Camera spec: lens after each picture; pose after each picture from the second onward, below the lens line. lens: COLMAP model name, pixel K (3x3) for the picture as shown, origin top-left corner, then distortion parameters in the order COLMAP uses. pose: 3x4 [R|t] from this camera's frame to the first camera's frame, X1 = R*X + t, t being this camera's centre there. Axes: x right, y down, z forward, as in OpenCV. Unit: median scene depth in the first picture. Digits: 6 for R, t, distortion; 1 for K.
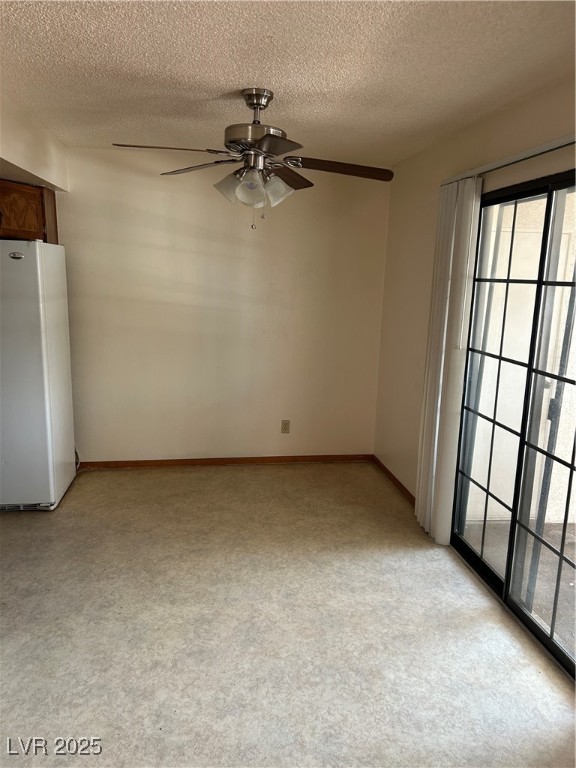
lens RADIAL K [[580.6, 0, 284.3], [0, 580.6, 385.0], [0, 0, 1]] dist [0.020641, -0.007198]
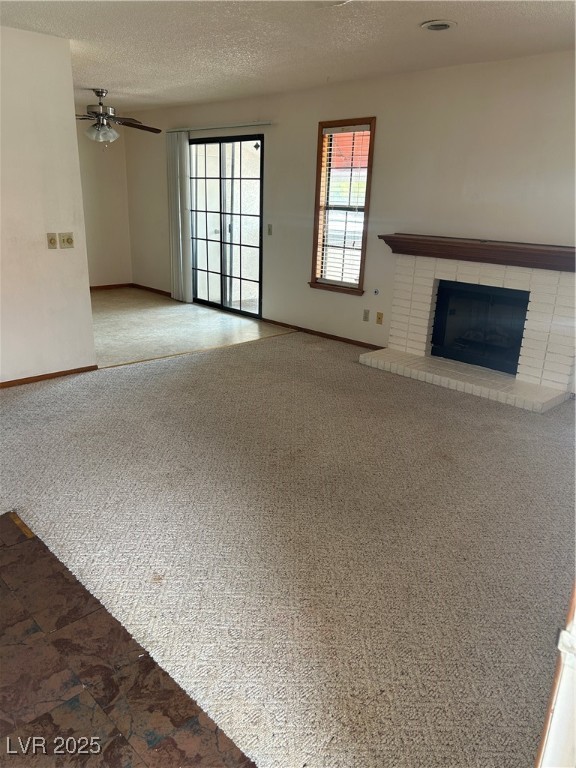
lens RADIAL K [[580.6, 0, 283.7], [0, 580.6, 386.6], [0, 0, 1]] dist [0.020641, -0.007198]
pose [[0.817069, -0.184132, 0.546346, -0.892422], [0.109059, 0.979882, 0.167146, 0.321931], [-0.566131, -0.076986, 0.820712, -1.328690]]
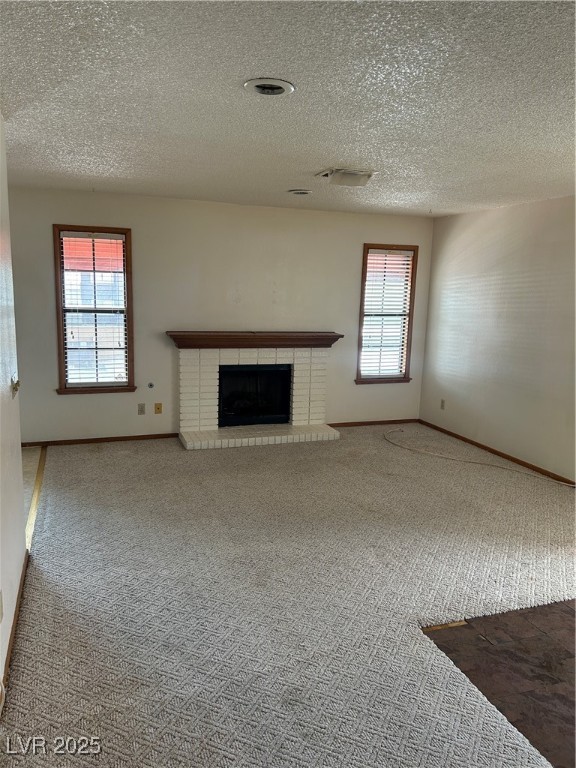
lens RADIAL K [[580.6, 0, 284.3], [0, 580.6, 385.7], [0, 0, 1]] dist [0.020641, -0.007198]
pose [[-0.200499, -0.204728, 0.958064, -1.623210], [0.158278, 0.958306, 0.237903, -0.056621], [-0.966824, 0.199340, -0.159736, 0.022163]]
